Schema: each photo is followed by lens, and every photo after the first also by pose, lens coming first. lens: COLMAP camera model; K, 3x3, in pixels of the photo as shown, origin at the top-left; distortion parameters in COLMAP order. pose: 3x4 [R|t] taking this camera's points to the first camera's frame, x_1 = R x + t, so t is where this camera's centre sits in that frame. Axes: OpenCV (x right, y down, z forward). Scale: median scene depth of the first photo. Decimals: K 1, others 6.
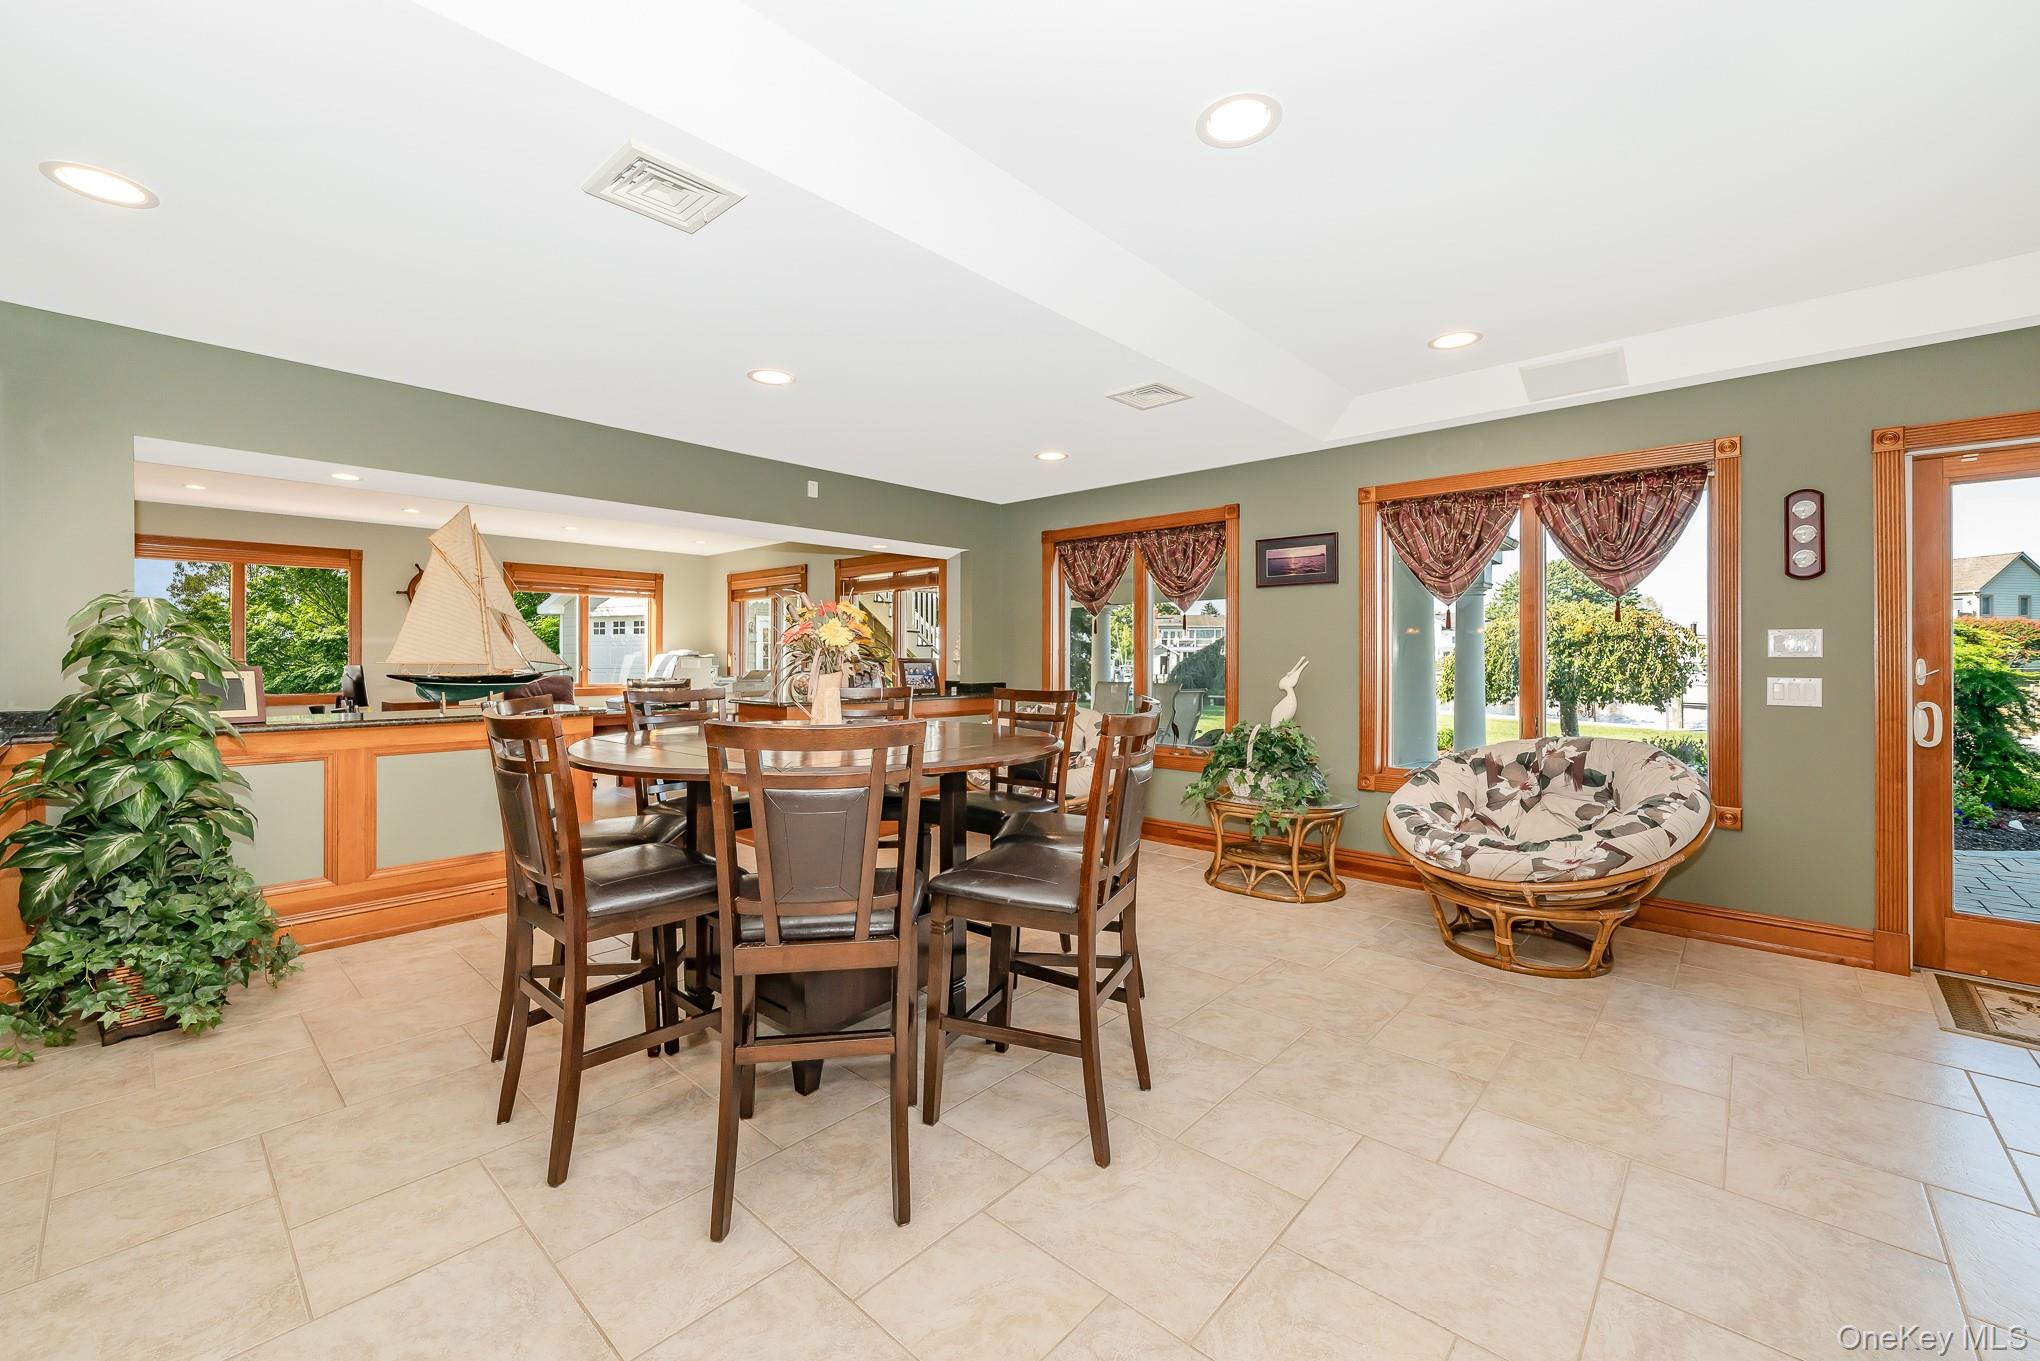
lens RADIAL K [[827.1, 0, 1037.2], [0, 827.1, 674.0], [0, 0, 1]] dist [-0.002026, 0.000379]
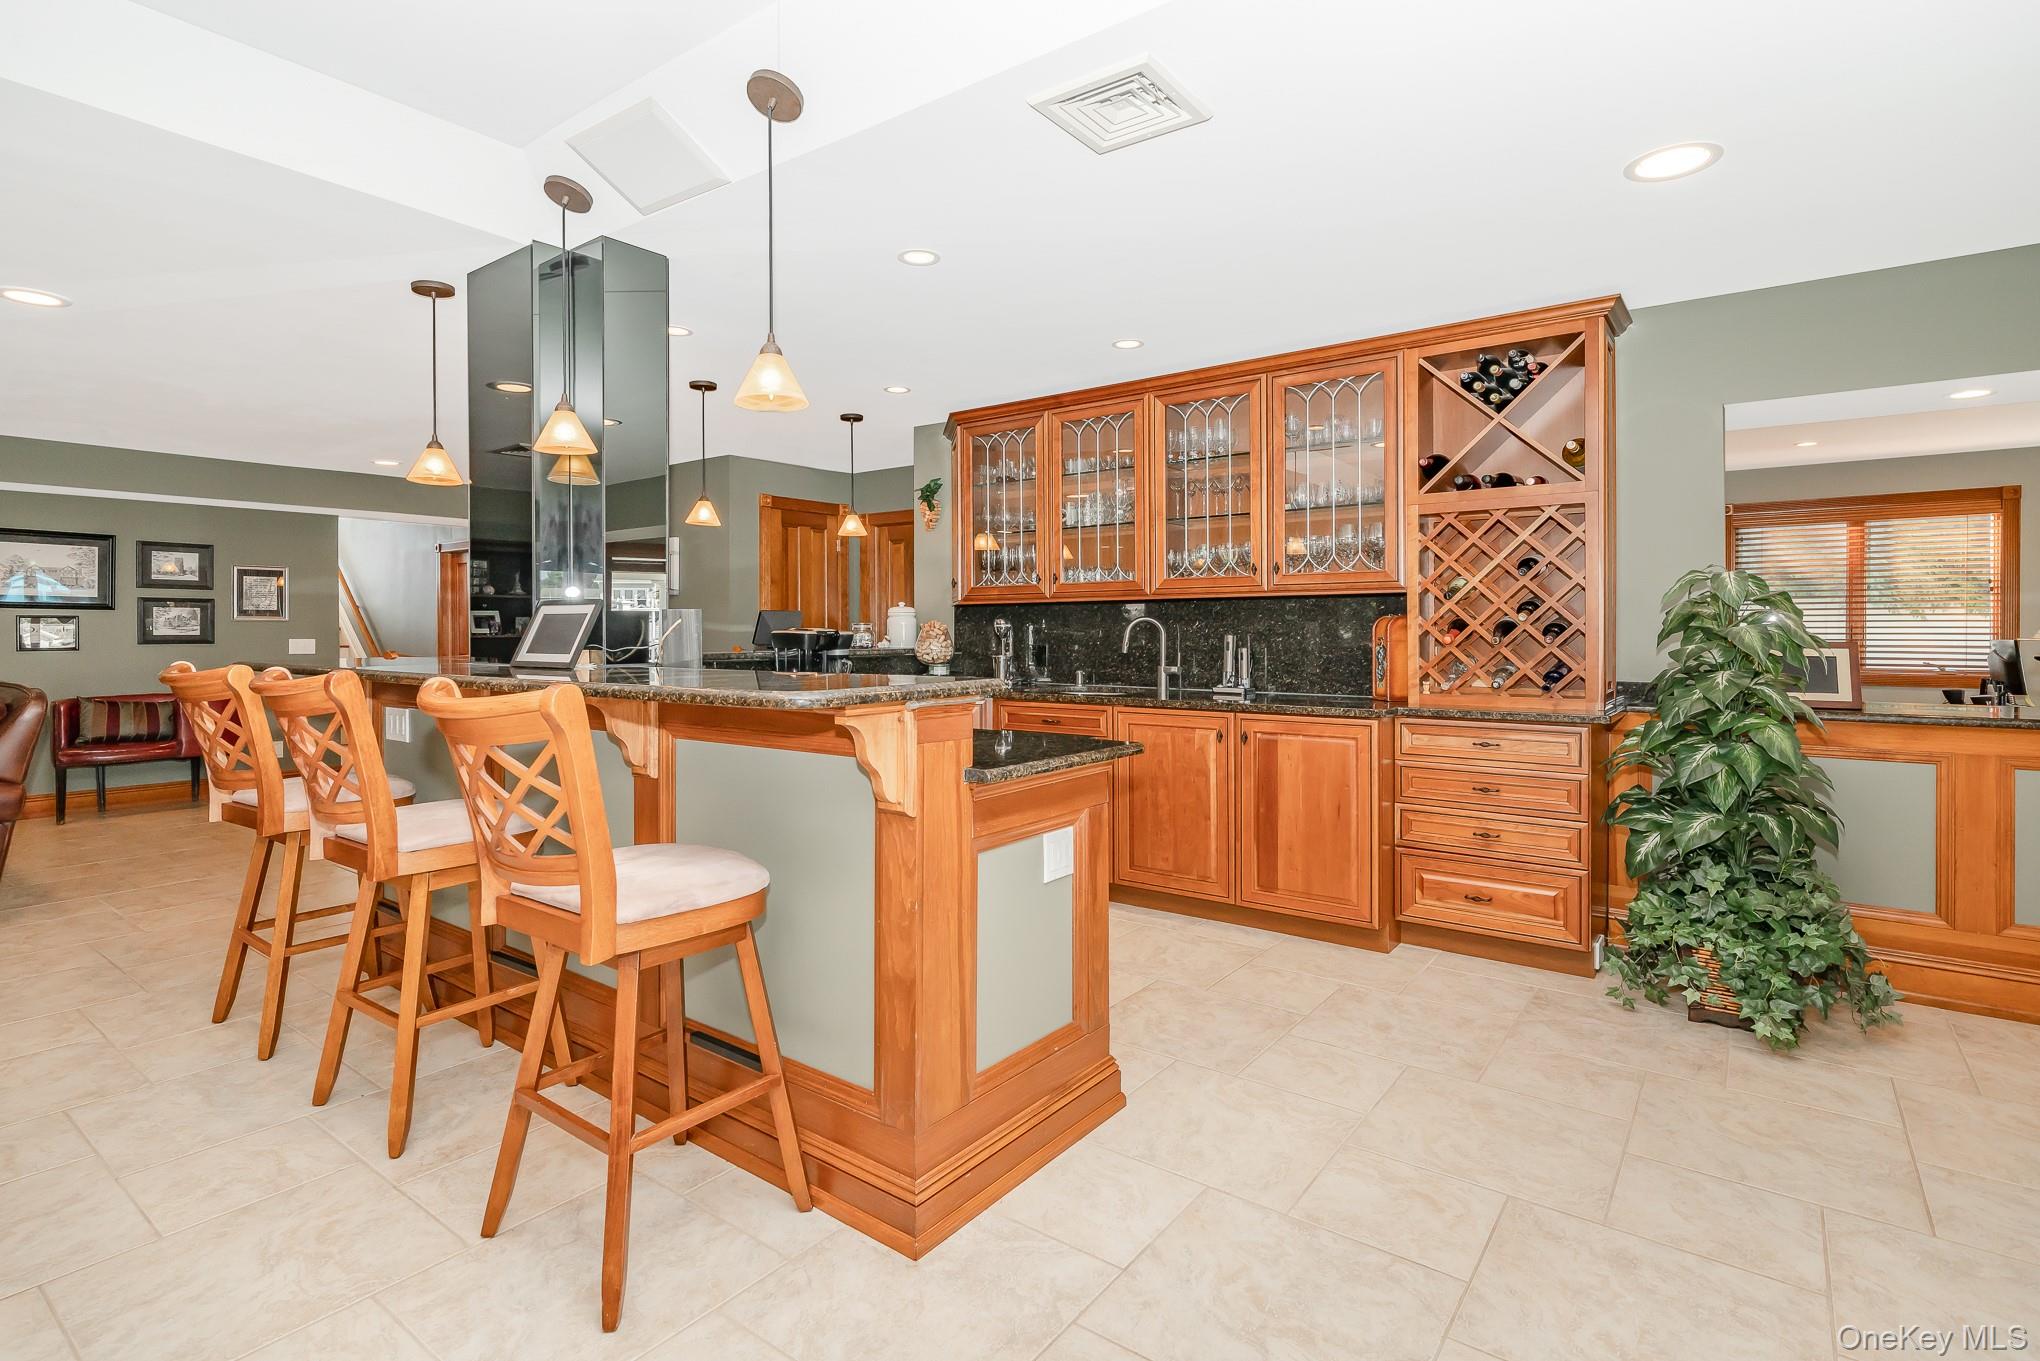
lens RADIAL K [[963.1, 0, 973.4], [0, 963.1, 633.4], [0, 0, 1]] dist [0.004923, -0.000172]
pose [[0.061757, 0.001490, -0.998090, -0.001408], [-0.018036, 0.999837, 0.000376, -0.000470], [0.997928, 0.017978, 0.061774, 0.005529]]
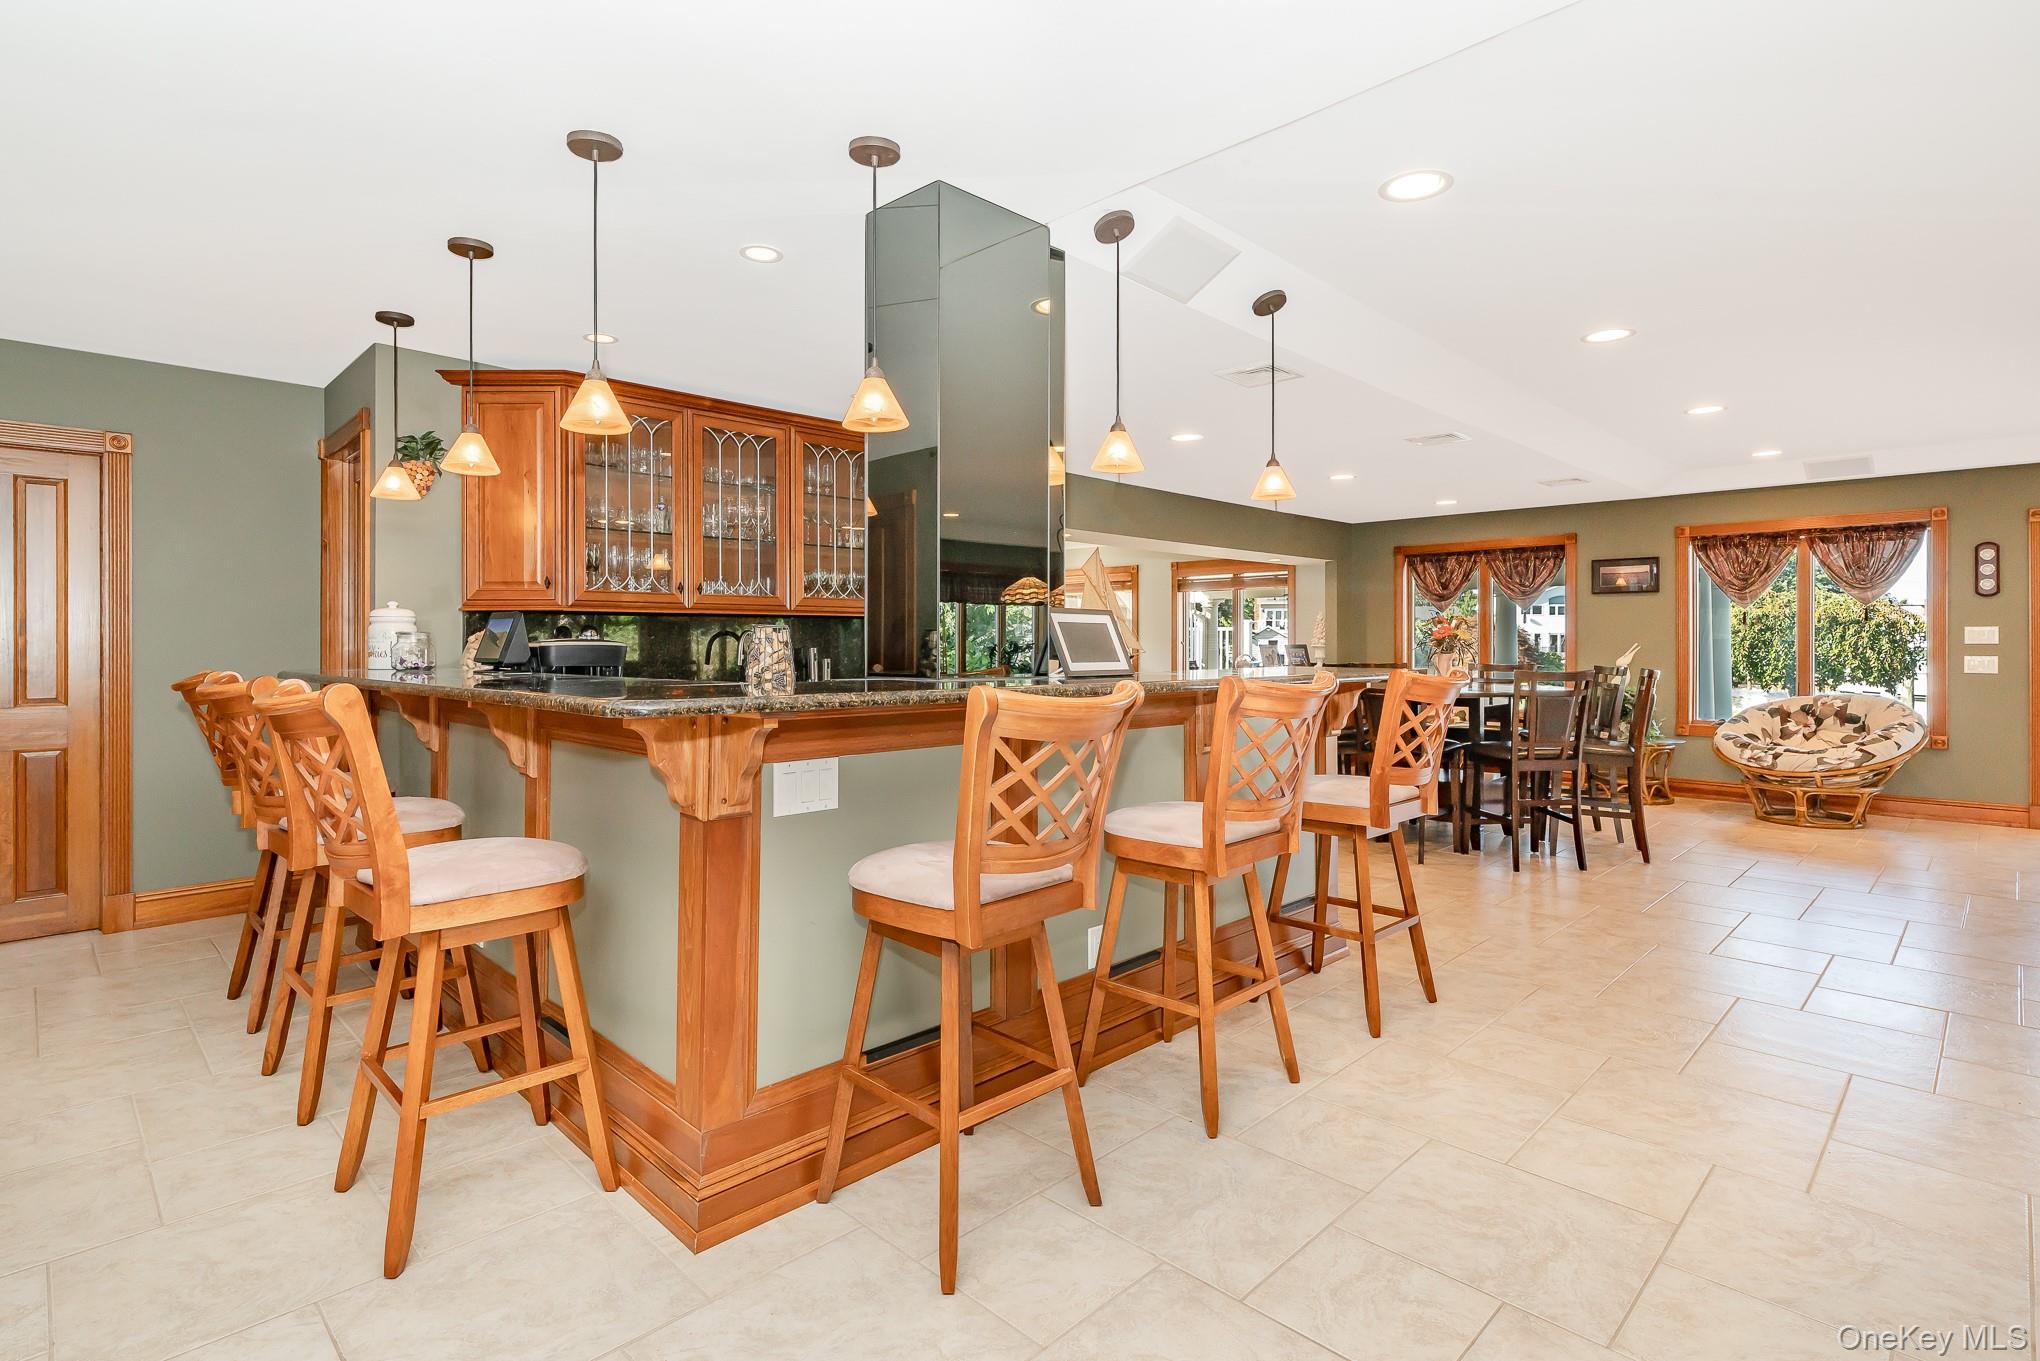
lens RADIAL K [[963.3, 0, 1041.1], [0, 963.3, 653.5], [0, 0, 1]] dist [-0.012003, 0.000421]
pose [[0.995204, 0.001976, -0.097803, -0.825791], [-0.002934, 0.999949, -0.009643, 0.024317], [0.097779, 0.009884, 0.995159, -1.159555]]
